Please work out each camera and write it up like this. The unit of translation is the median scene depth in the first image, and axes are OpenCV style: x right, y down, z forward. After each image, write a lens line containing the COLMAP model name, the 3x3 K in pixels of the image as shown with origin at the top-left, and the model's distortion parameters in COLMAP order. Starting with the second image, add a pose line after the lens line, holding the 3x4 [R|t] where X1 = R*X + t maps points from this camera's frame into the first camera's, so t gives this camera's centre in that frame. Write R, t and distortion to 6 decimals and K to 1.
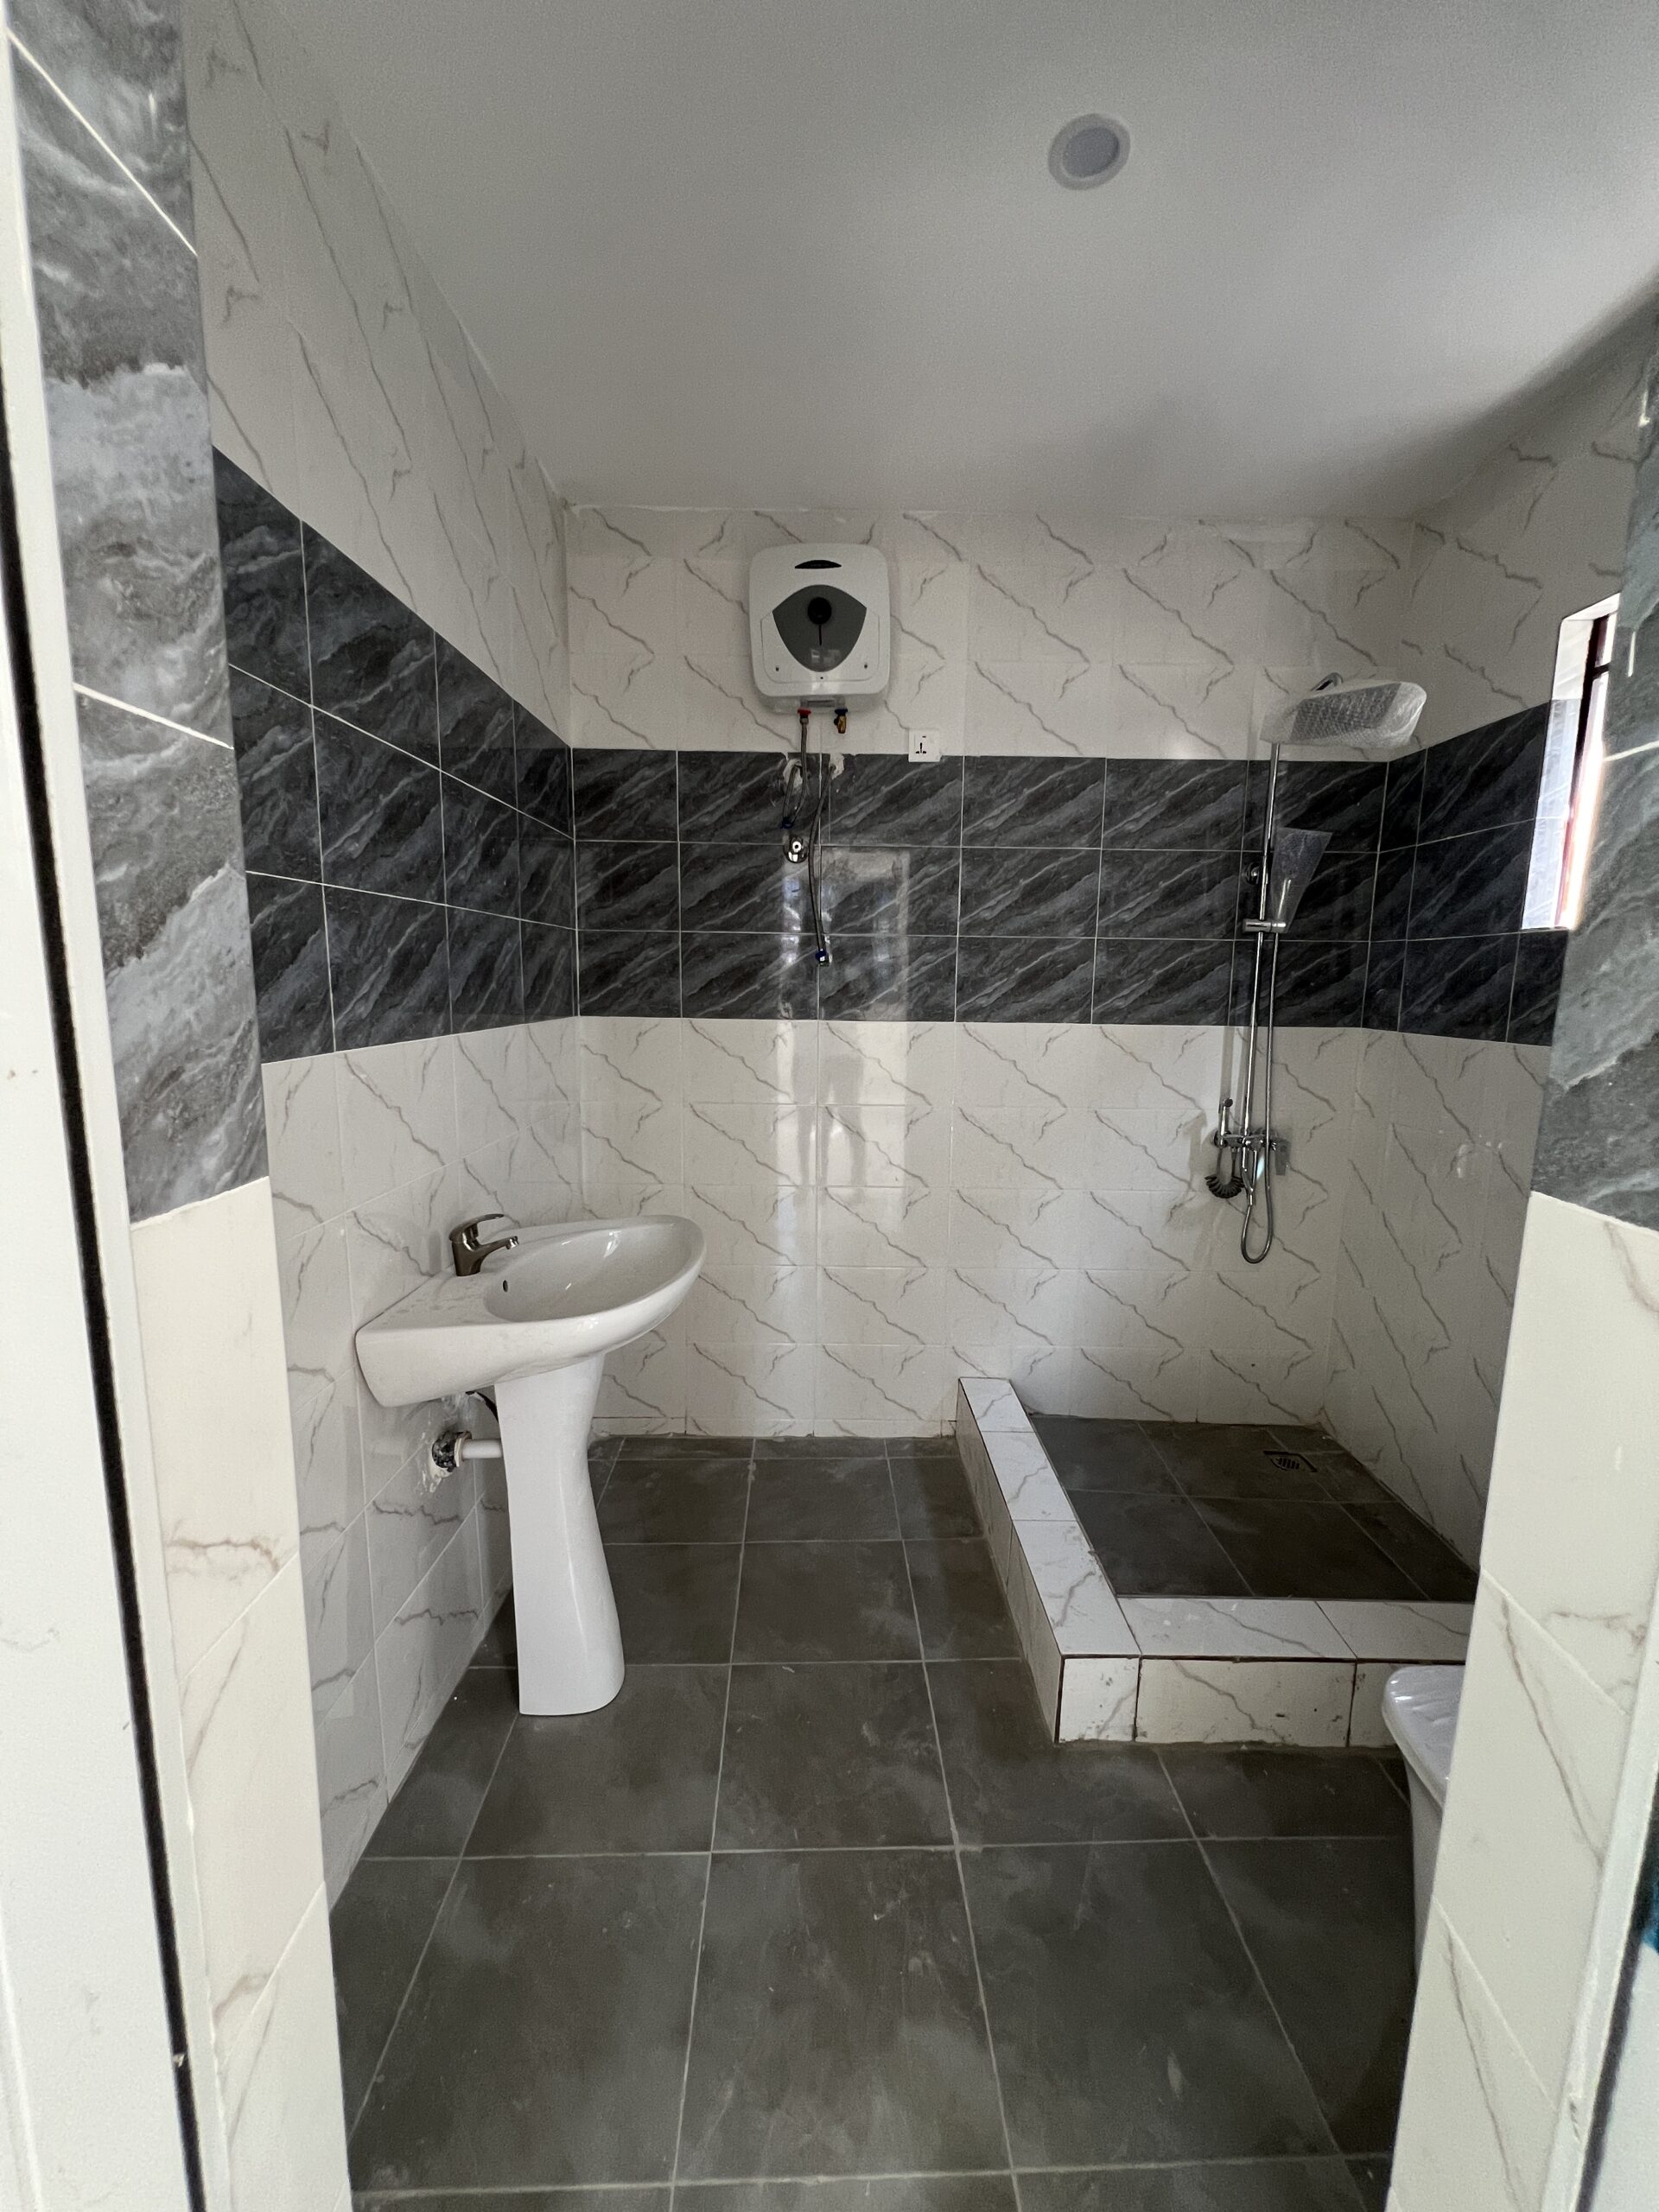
lens RADIAL K [[888.2, 0, 837.3], [0, 888.2, 1118.7], [0, 0, 1]] dist [-0.004366, 0.001251]
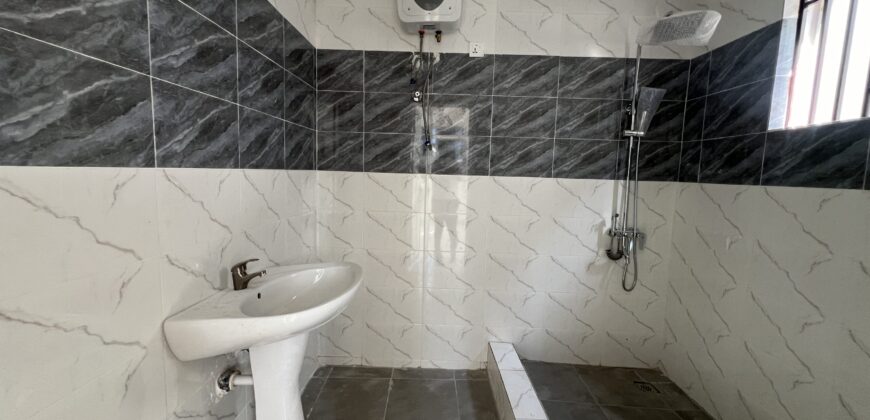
lens RADIAL K [[349.4, 0, 435.5], [0, 349.4, 211.2], [0, 0, 1]] dist [0.002356, -0.000038]
pose [[0.999725, 0.018527, -0.014377, 0.016346], [-0.019204, 0.998638, -0.048520, 0.022073], [0.013459, 0.048782, 0.998719, 0.156545]]
